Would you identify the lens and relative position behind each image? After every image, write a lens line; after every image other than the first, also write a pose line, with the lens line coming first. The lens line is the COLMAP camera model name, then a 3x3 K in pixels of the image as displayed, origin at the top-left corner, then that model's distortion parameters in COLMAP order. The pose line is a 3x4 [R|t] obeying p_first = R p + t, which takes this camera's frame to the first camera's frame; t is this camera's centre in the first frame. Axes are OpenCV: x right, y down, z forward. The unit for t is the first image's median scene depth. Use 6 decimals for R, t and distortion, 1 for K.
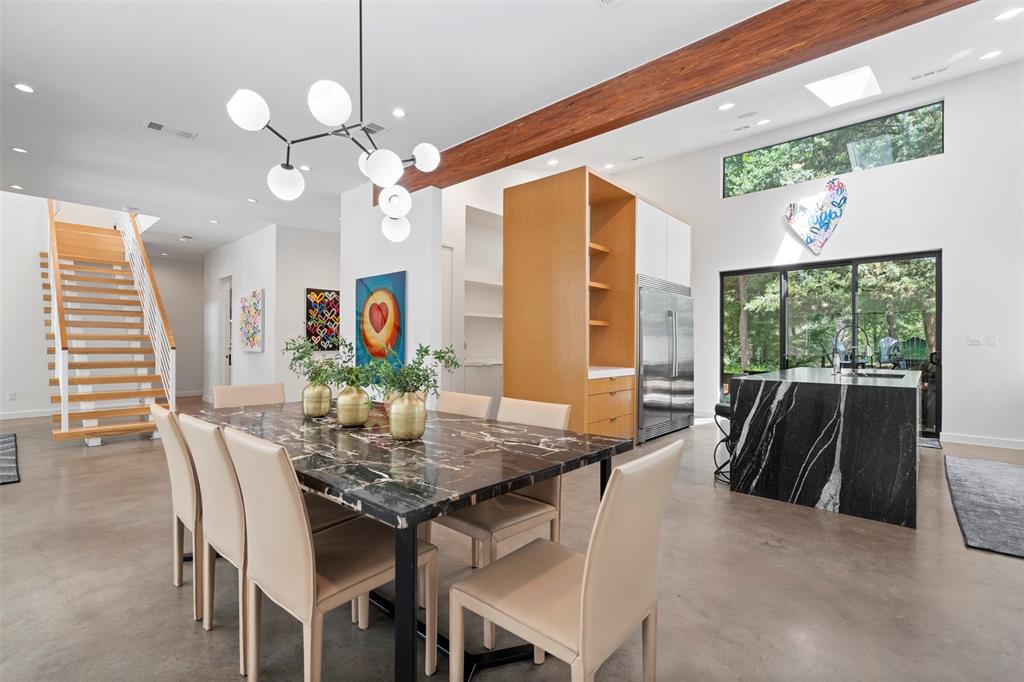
lens RADIAL K [[464.9, 0, 512.0], [0, 464.9, 341.0], [0, 0, 1]] dist [-0.001474, -0.000343]
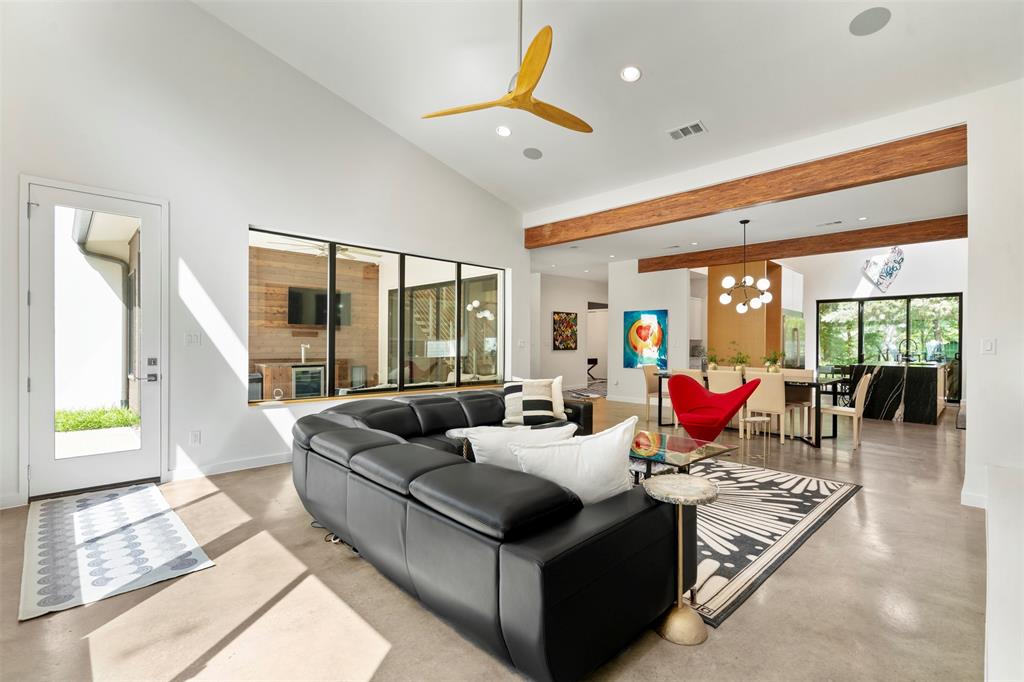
lens RADIAL K [[464.9, 0, 512.0], [0, 464.9, 341.0], [0, 0, 1]] dist [-0.001474, -0.000343]
pose [[0.998075, 0.003025, -0.061946, -0.607884], [-0.002717, 0.999983, 0.005064, -0.022632], [0.061960, -0.004886, 0.998067, -0.789991]]
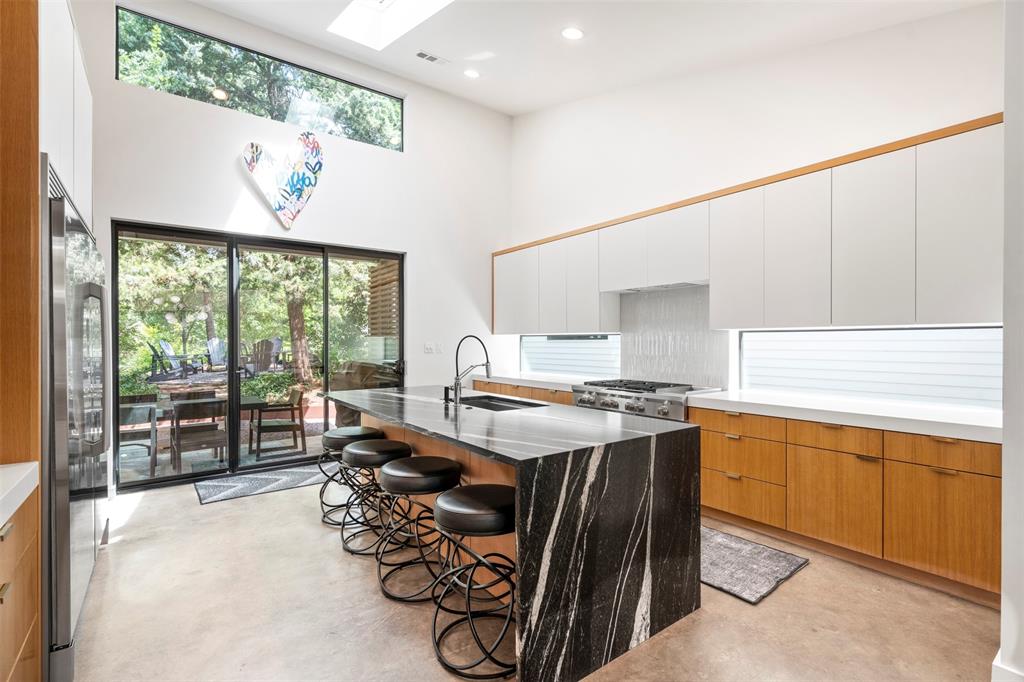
lens RADIAL K [[464.9, 0, 512.0], [0, 464.9, 341.0], [0, 0, 1]] dist [-0.001474, -0.000343]
pose [[0.195570, -0.002774, 0.980686, 0.024539], [-0.006750, 0.999969, 0.004174, -0.020976], [-0.980667, -0.007436, 0.195545, 0.584065]]
